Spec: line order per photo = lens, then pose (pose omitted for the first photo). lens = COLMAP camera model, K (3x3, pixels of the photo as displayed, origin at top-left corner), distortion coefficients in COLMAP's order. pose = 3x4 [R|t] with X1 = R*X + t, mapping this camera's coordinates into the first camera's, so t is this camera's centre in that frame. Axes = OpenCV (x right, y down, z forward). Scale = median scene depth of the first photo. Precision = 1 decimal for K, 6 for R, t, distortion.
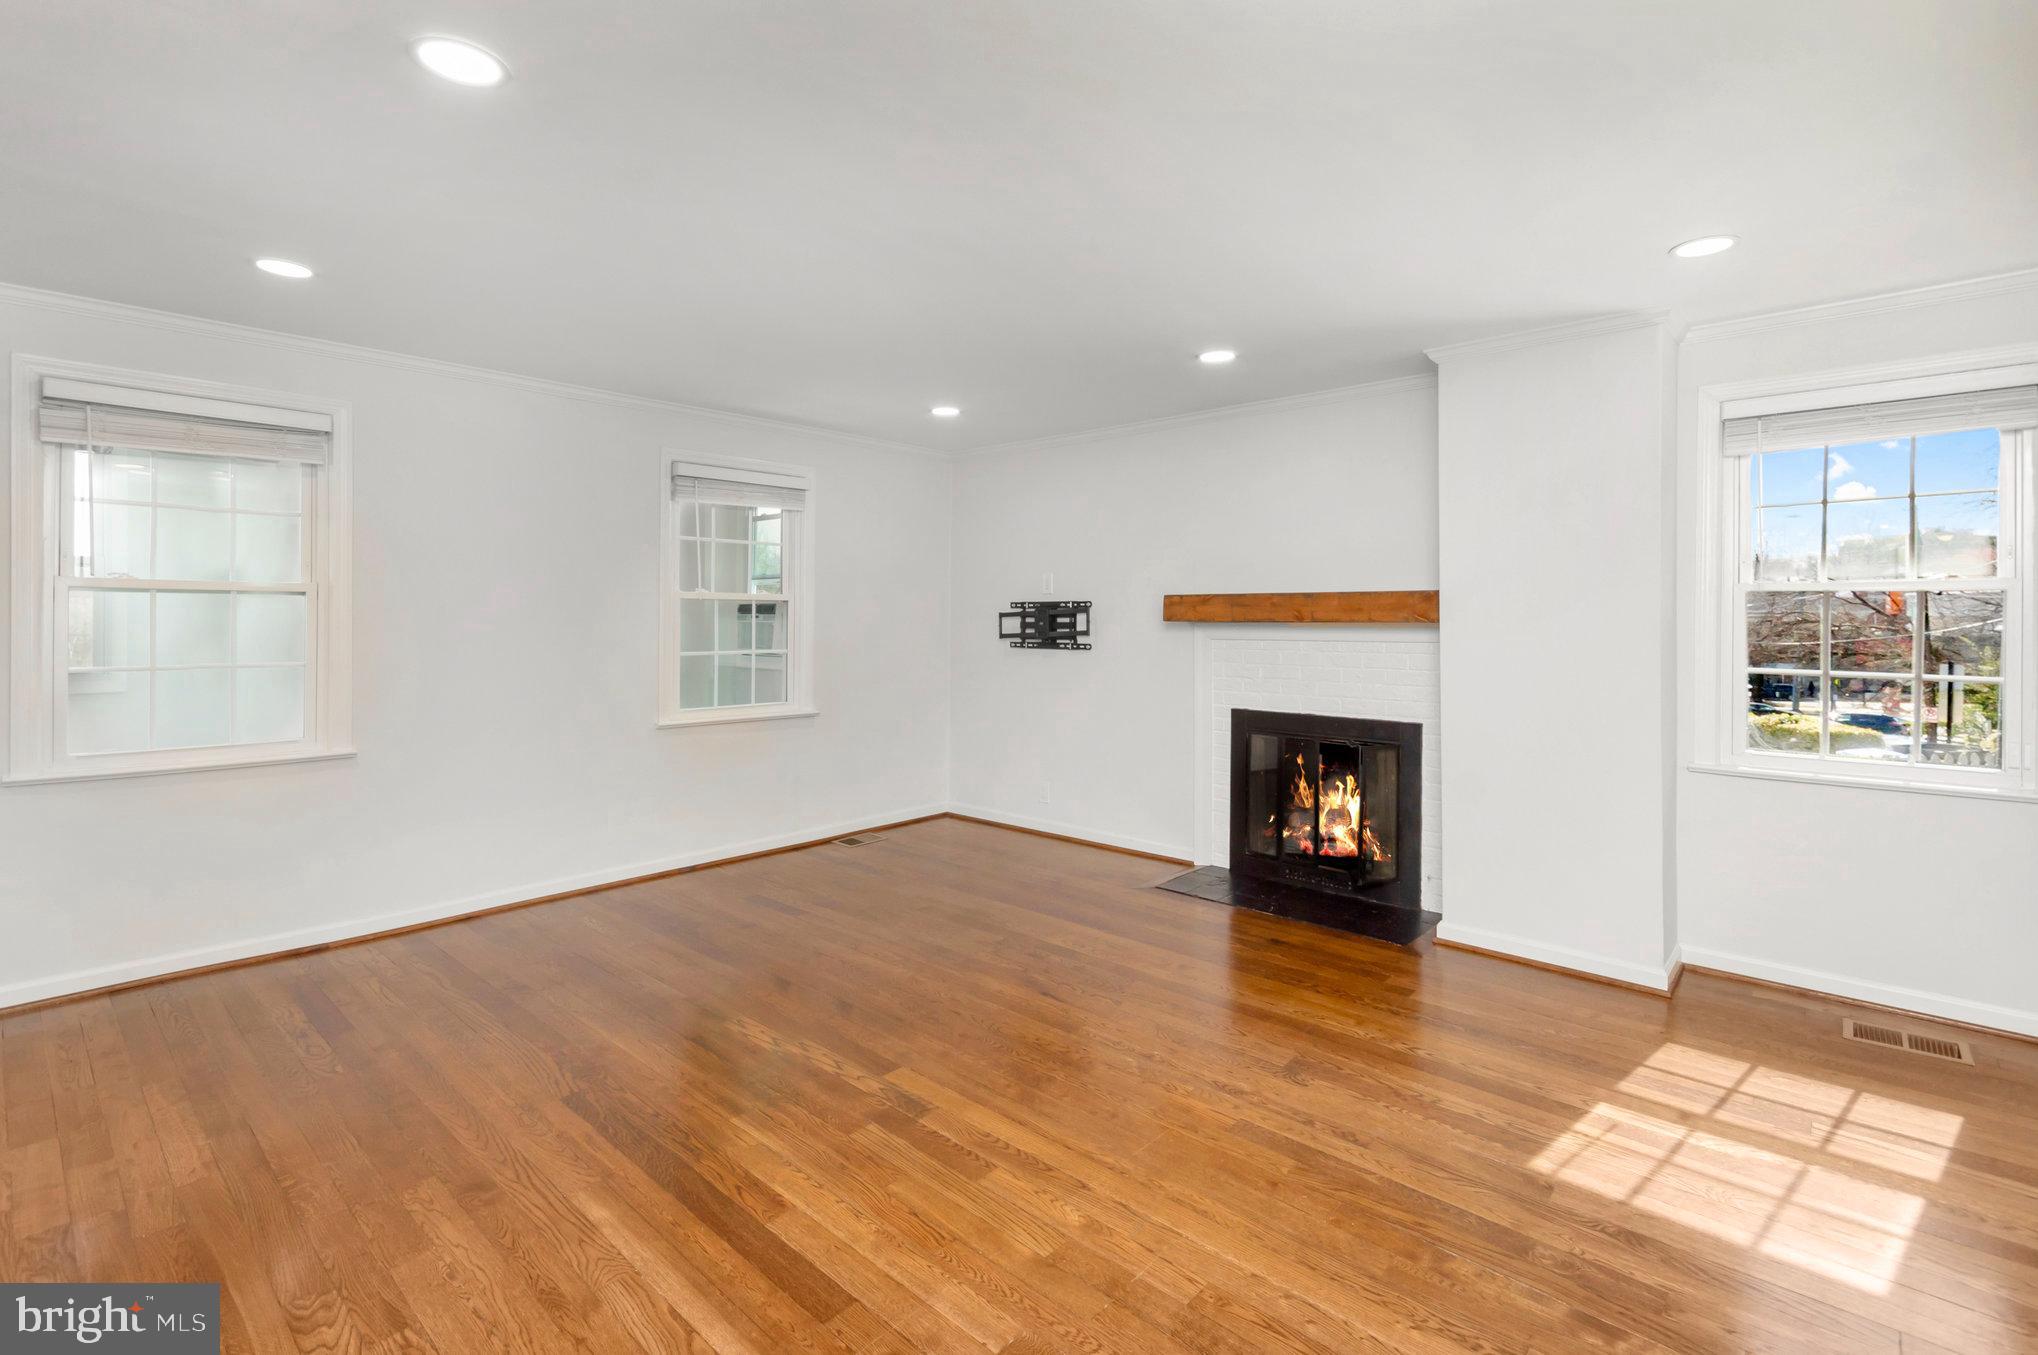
lens RADIAL K [[935.4, 0, 1011.0], [0, 935.4, 623.9], [0, 0, 1]] dist [0.003804, -0.000477]
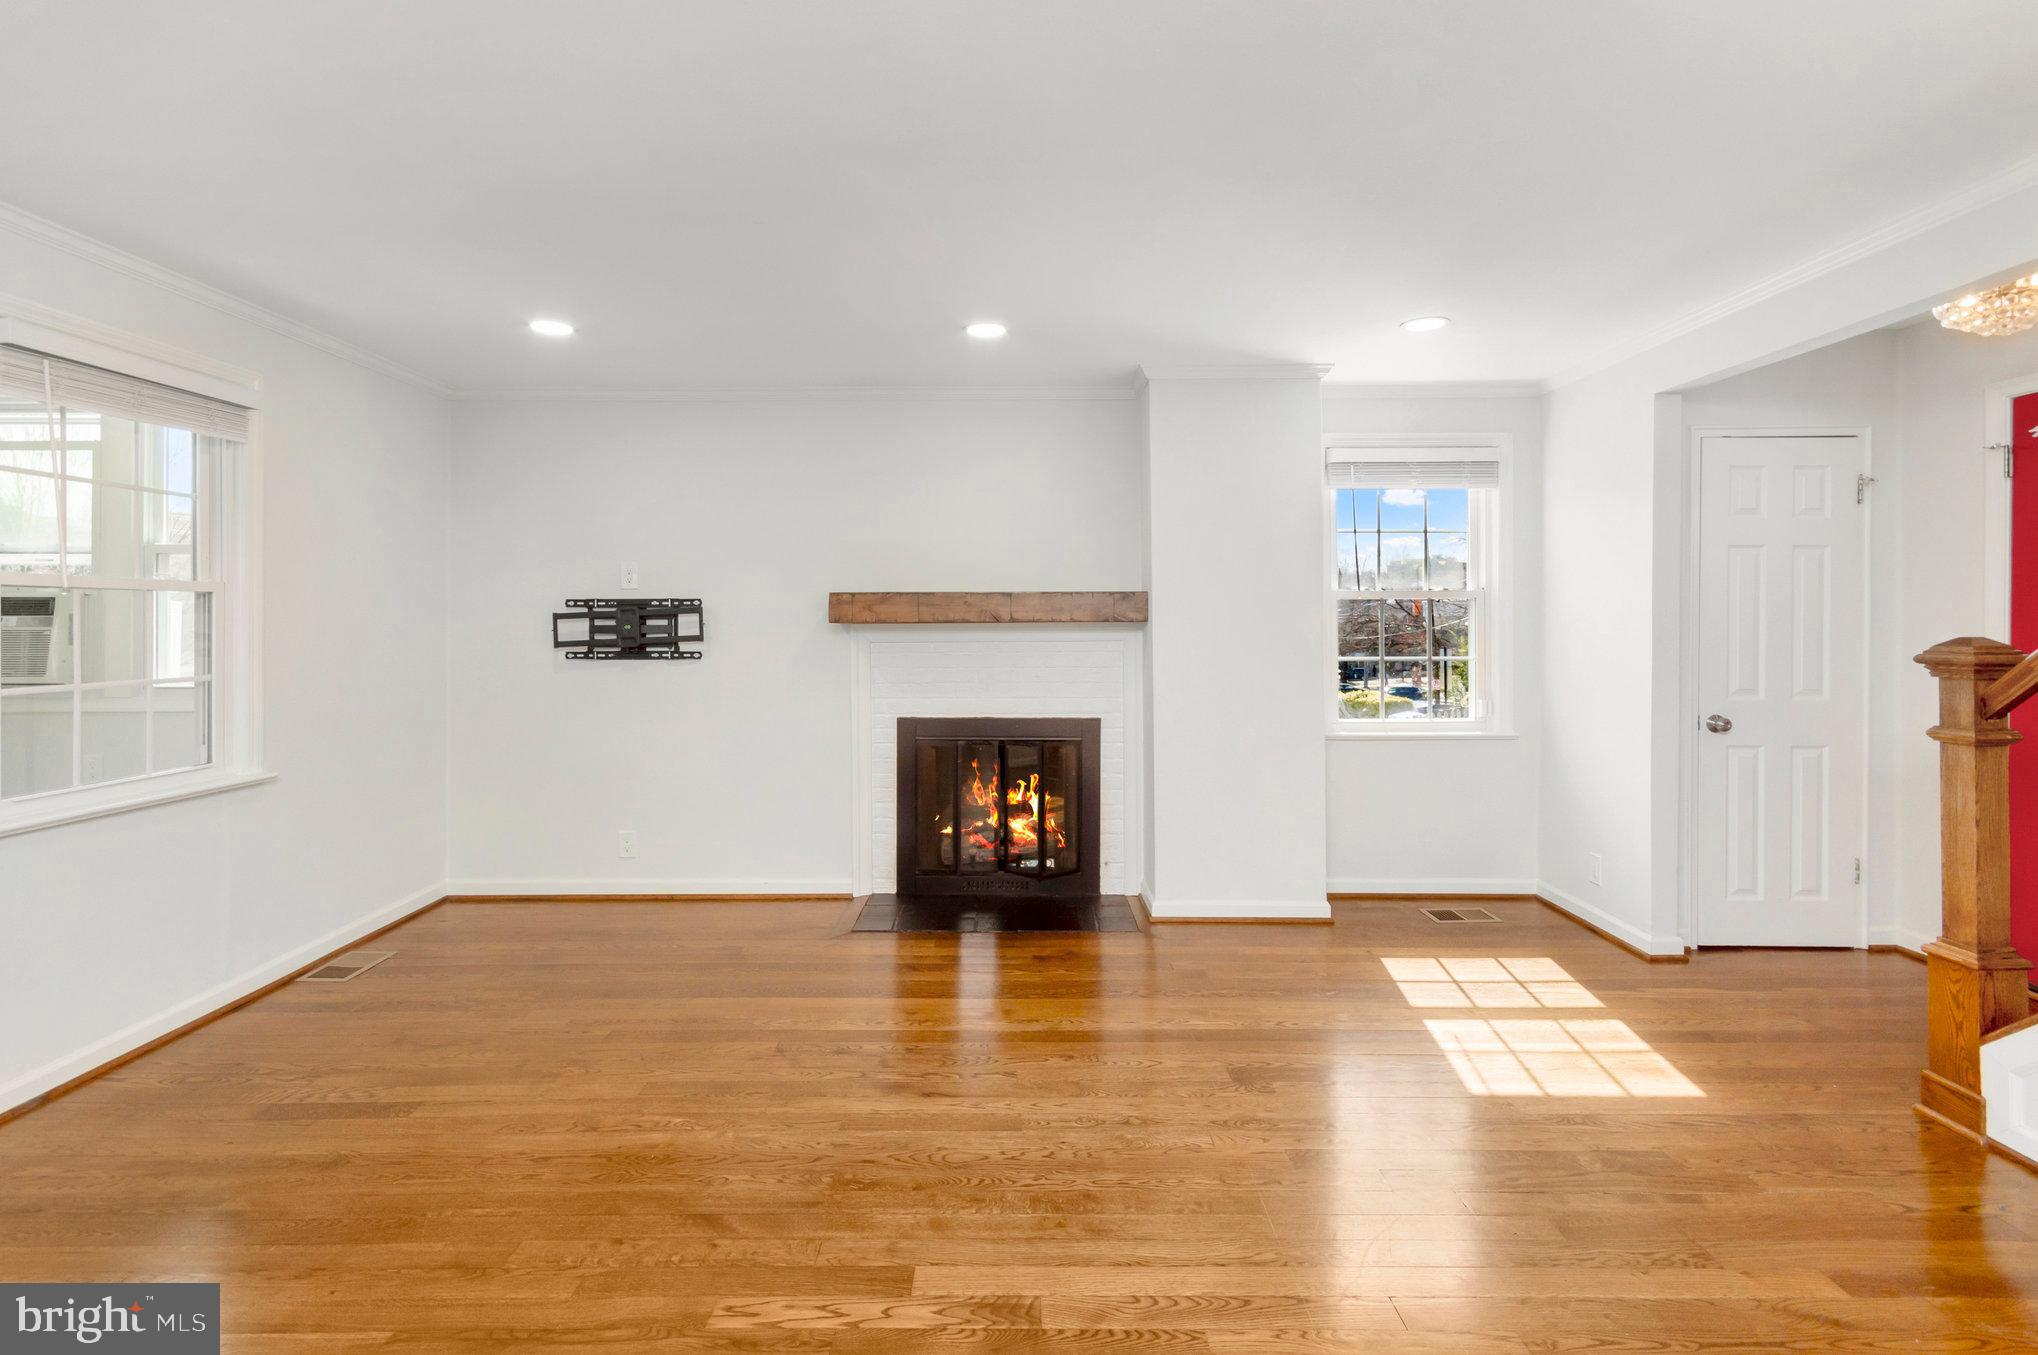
lens RADIAL K [[935.4, 0, 1011.0], [0, 935.4, 623.9], [0, 0, 1]] dist [0.003804, -0.000477]
pose [[0.736611, -0.005572, 0.676294, -0.390109], [0.007379, 0.999973, 0.000201, -0.001081], [-0.676276, 0.004843, 0.736632, 0.324051]]
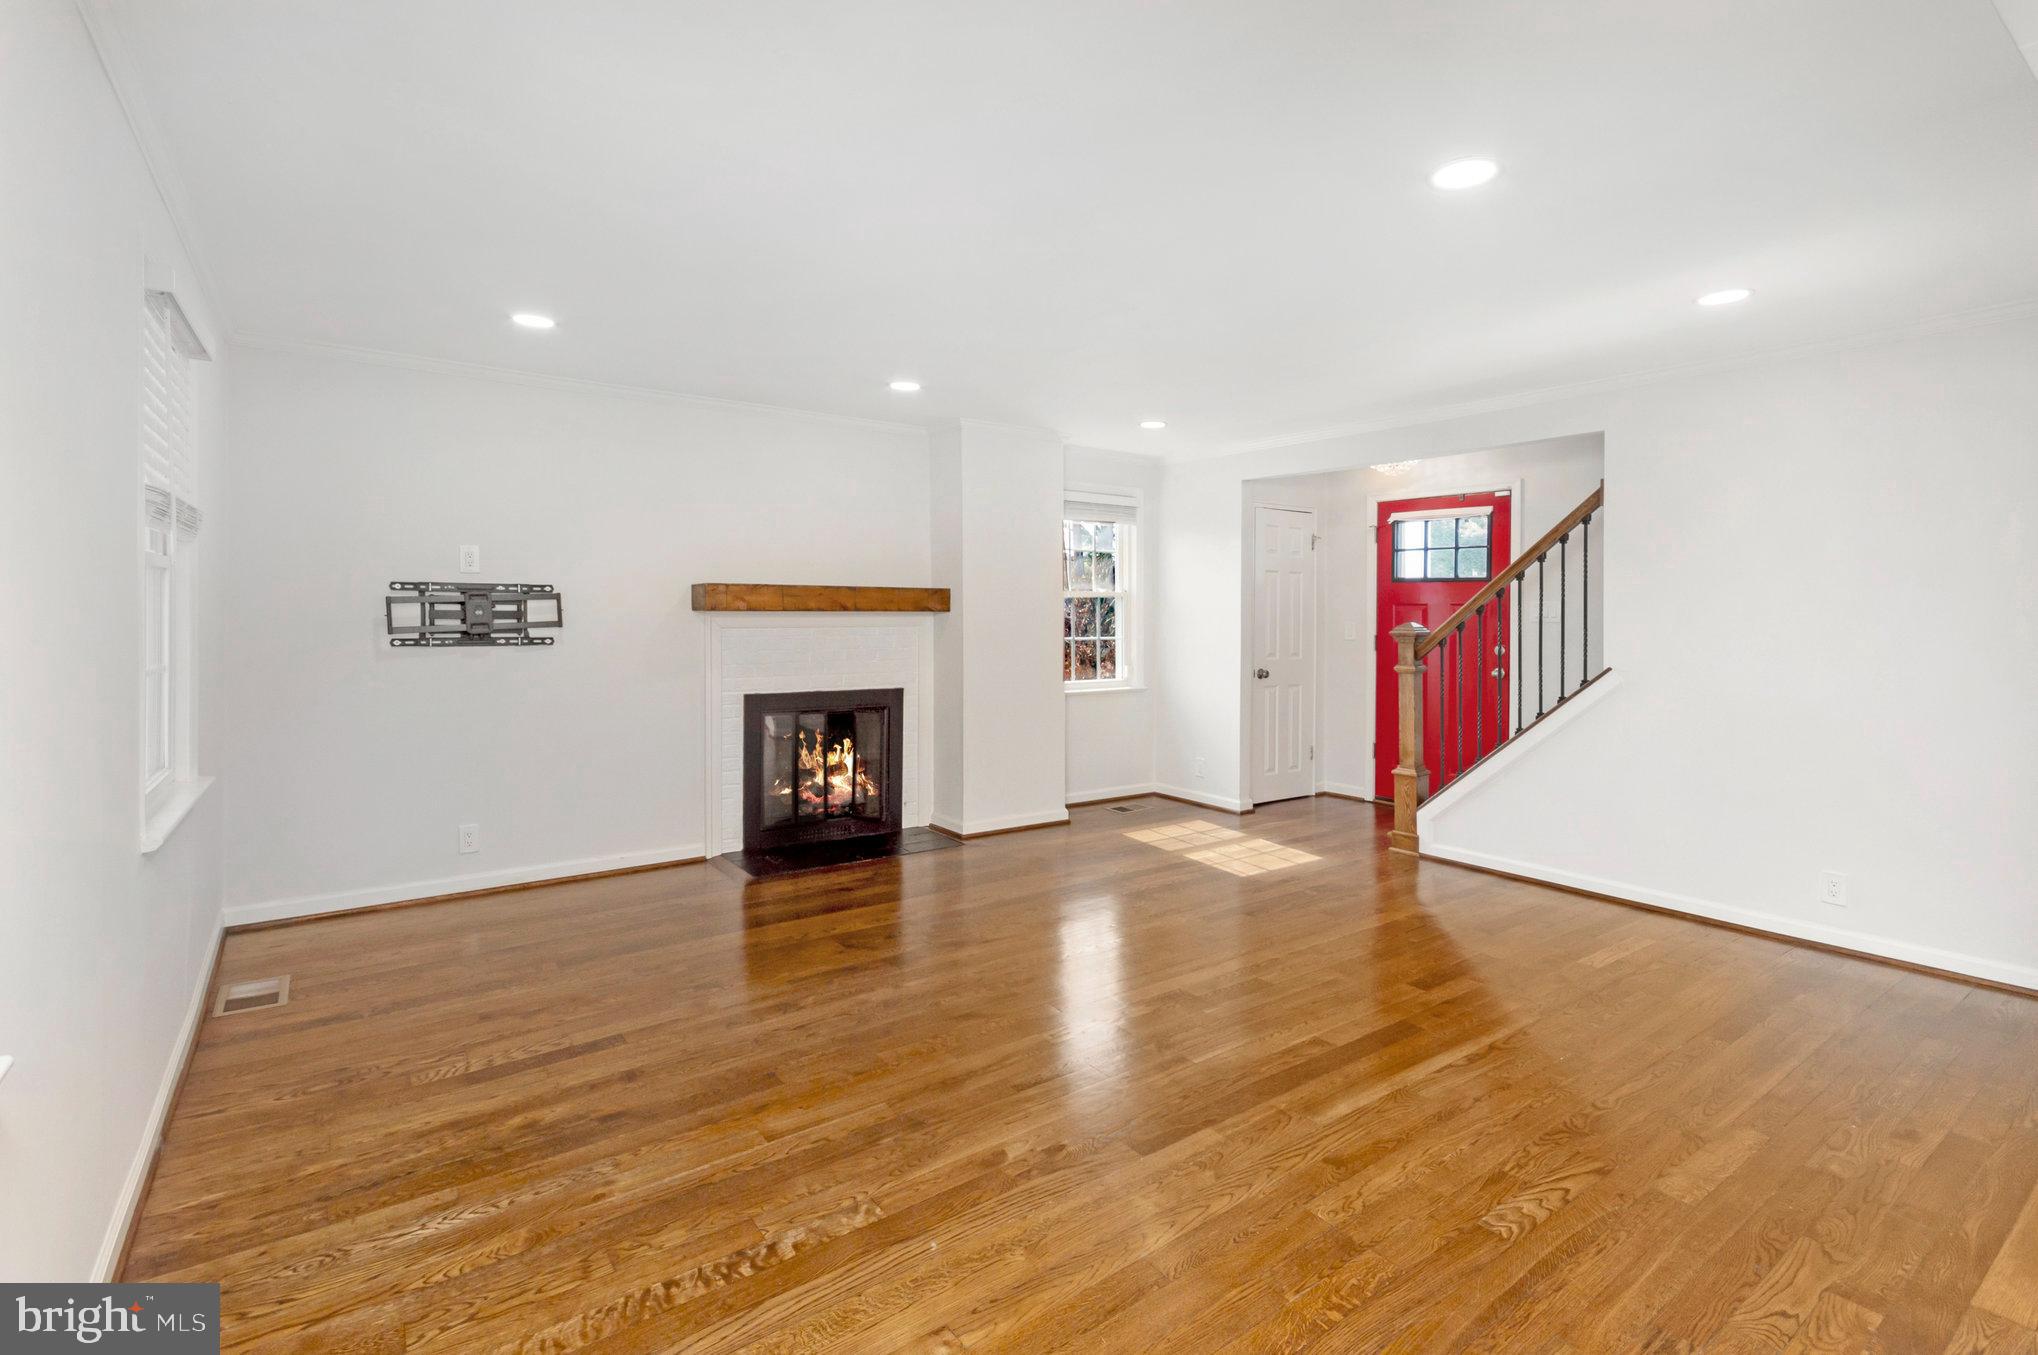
lens RADIAL K [[952.9, 0, 1014.2], [0, 952.9, 606.9], [0, 0, 1]] dist [0.002742, -0.000277]
pose [[0.194322, 0.004158, 0.980929, -0.956322], [-0.001710, 0.999991, -0.003900, -0.003761], [-0.980936, -0.000919, 0.194327, 0.653830]]
